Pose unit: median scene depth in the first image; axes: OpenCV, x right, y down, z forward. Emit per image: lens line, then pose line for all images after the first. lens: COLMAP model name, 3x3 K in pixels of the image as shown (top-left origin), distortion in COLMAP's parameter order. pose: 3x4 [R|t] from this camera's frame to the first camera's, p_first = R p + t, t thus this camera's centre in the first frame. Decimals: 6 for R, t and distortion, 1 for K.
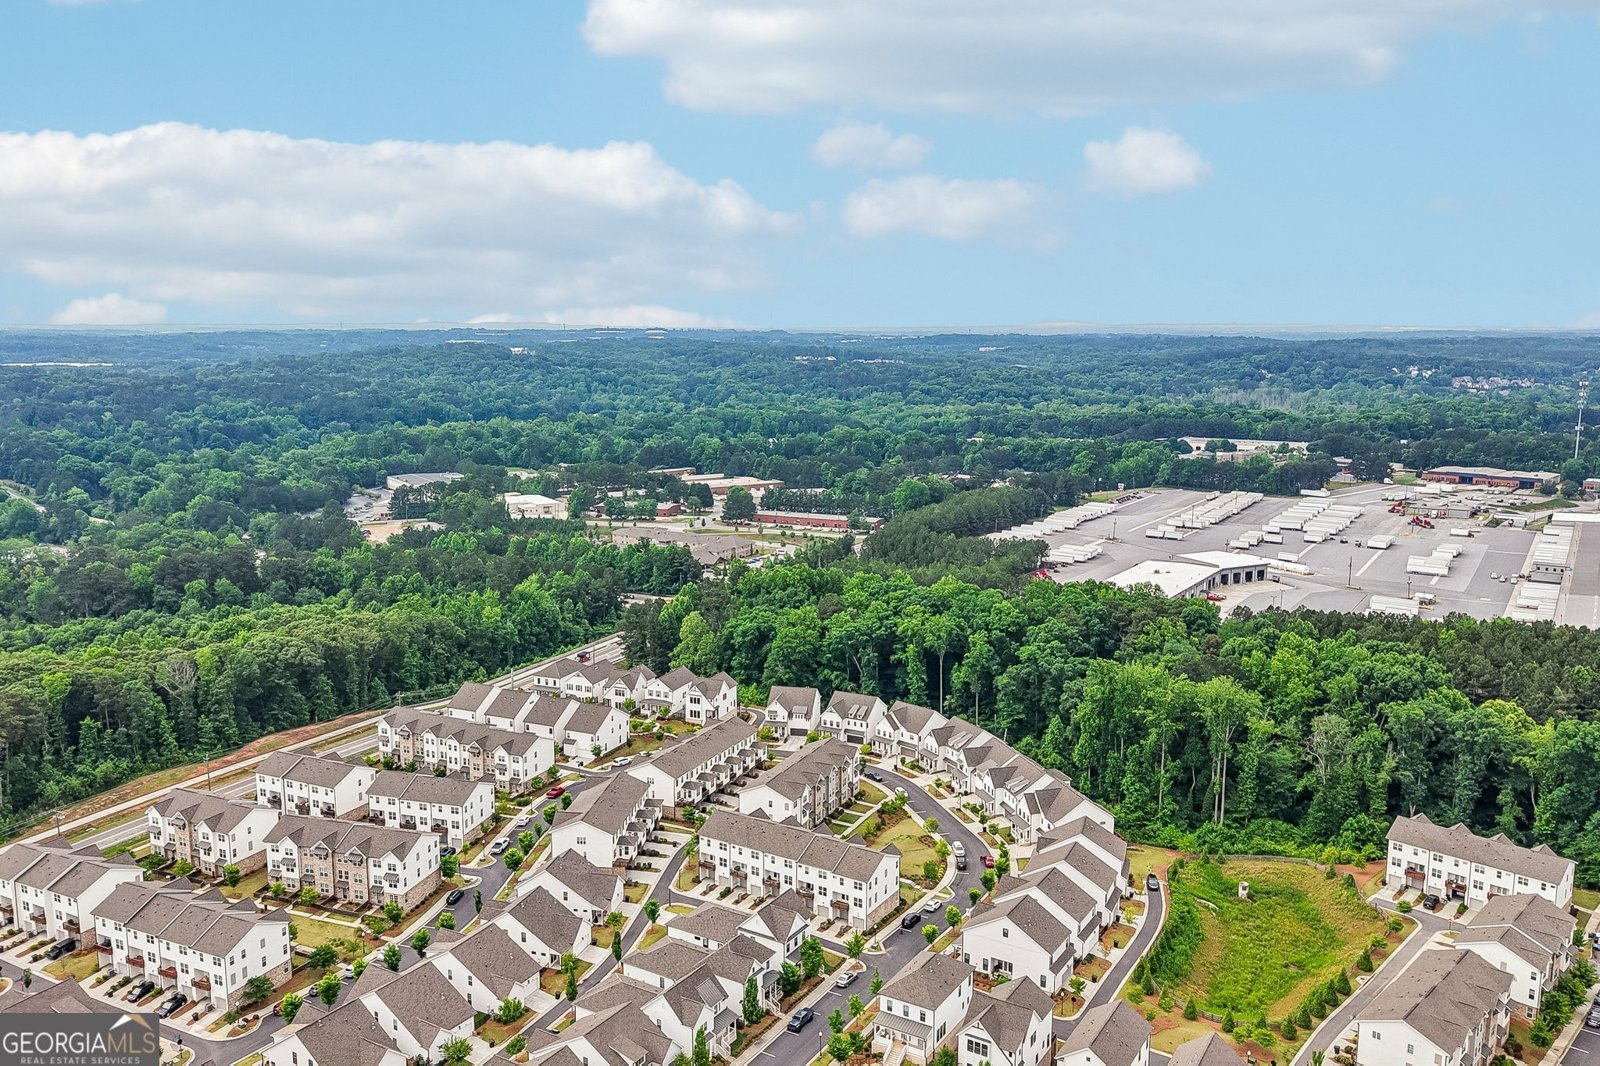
lens RADIAL K [[1257.2, 0, 800.0], [0, 1257.2, 533.0], [0, 0, 1]] dist [0.075017, -0.106439]
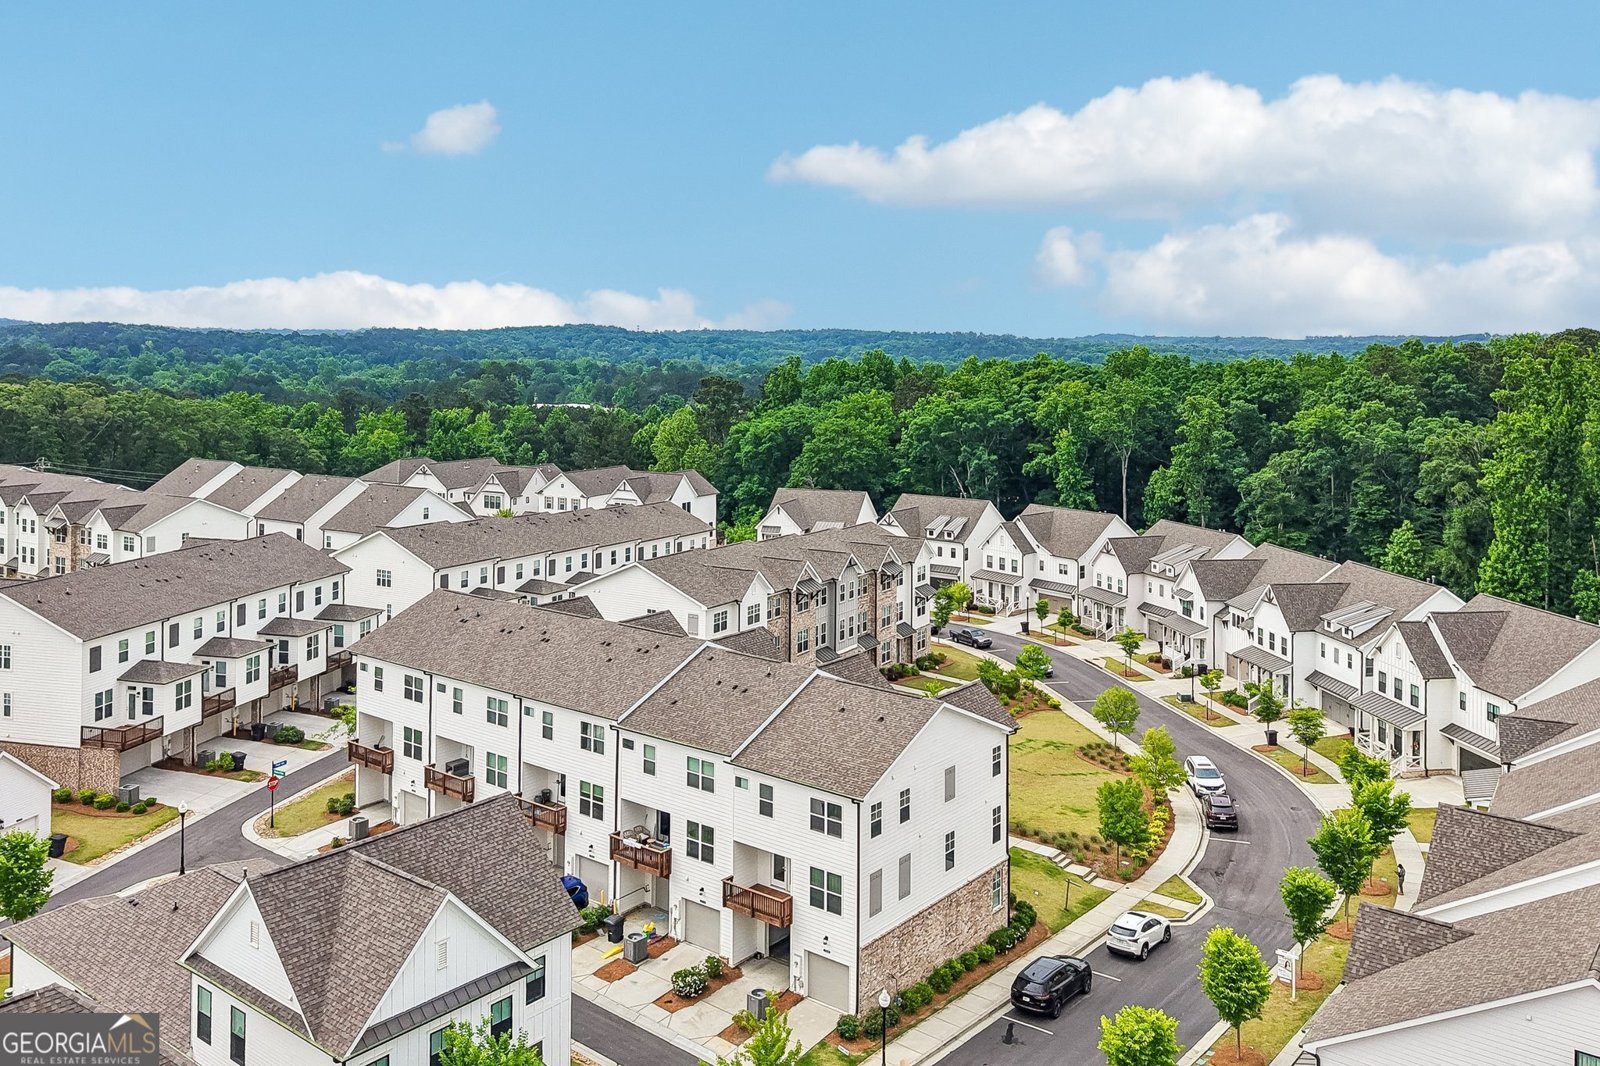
lens RADIAL K [[1322.8, 0, 794.1], [0, 1322.8, 334.2], [0, 0, 1]] dist [0.046352, -0.110631]
pose [[0.993119, 0.009859, -0.116694, 0.051911], [-0.029714, 0.985055, -0.169658, 0.175531], [0.113277, 0.171958, 0.978570, 0.557578]]
